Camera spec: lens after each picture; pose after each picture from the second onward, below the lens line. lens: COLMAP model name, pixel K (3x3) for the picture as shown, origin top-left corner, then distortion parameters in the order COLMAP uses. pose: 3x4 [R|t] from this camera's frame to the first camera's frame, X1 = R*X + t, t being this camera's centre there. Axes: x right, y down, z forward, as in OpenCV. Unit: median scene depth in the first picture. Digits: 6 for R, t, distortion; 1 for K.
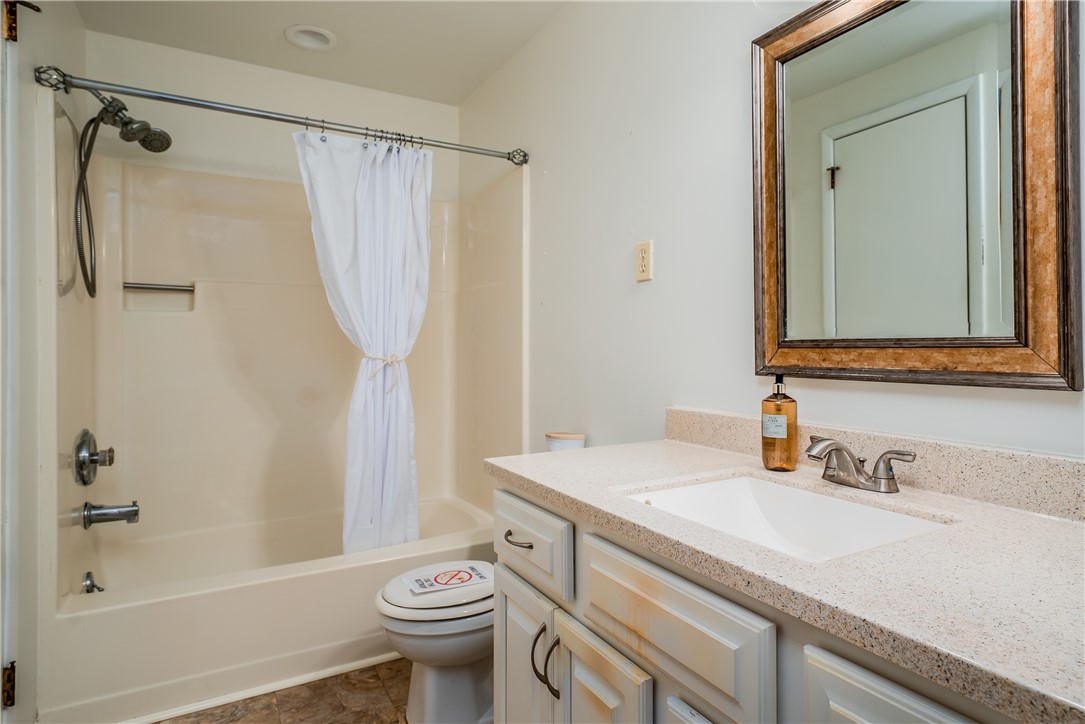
lens RADIAL K [[598.0, 0, 548.5], [0, 598.0, 343.7], [0, 0, 1]] dist [0.002172, 0.000211]
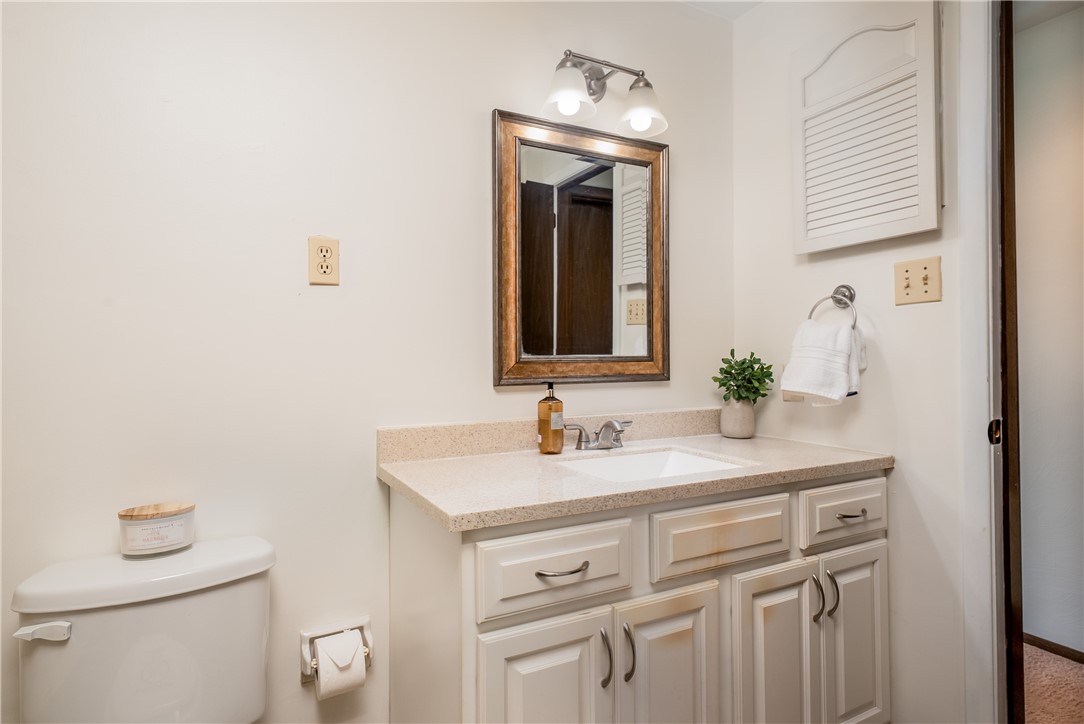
lens RADIAL K [[597.4, 0, 548.0], [0, 597.4, 343.7], [0, 0, 1]] dist [0.002172, 0.000211]
pose [[0.029357, 0.024389, 0.999271, -1.025476], [0.000118, 0.999702, -0.024403, -0.003664], [-0.999569, 0.000835, 0.029346, 1.026630]]
